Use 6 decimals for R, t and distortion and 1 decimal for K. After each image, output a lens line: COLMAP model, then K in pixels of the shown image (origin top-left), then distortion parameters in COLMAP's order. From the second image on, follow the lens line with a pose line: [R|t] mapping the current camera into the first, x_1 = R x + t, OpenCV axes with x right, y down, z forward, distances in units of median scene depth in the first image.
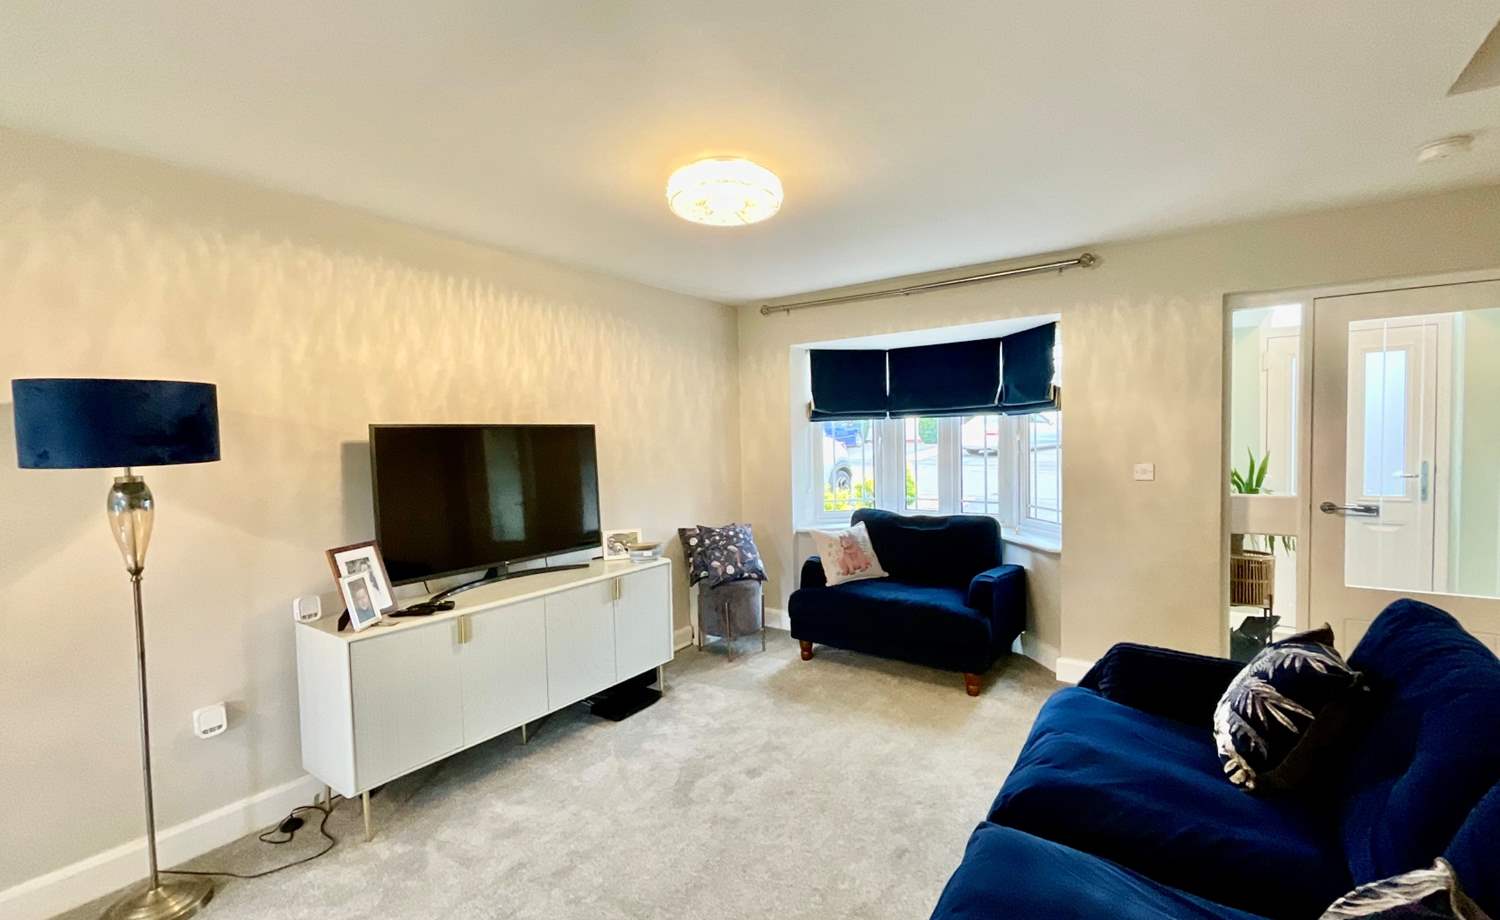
lens RADIAL K [[643.3, 0, 753.9], [0, 643.3, 460.4], [0, 0, 1]] dist [0.000929, 0.000214]
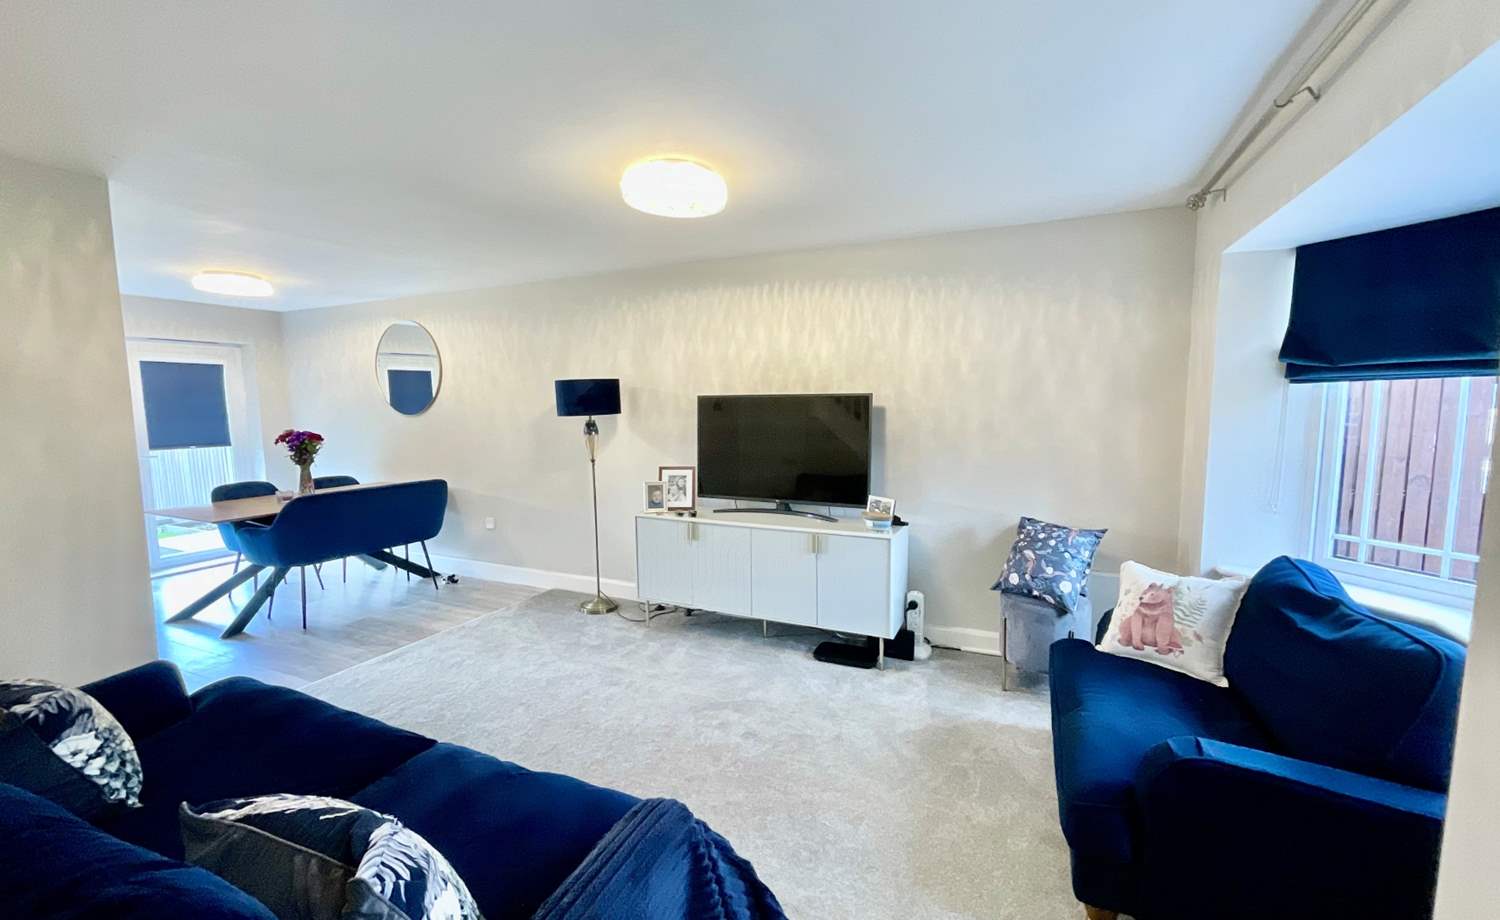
lens RADIAL K [[601.0, 0, 753.4], [0, 601.0, 467.4], [0, 0, 1]] dist [0.000493, -0.000010]
pose [[0.191360, 0.122977, -0.973785, 0.775314], [-0.037738, 0.992308, 0.117901, -0.050164], [0.980794, 0.014187, 0.194529, 0.706534]]
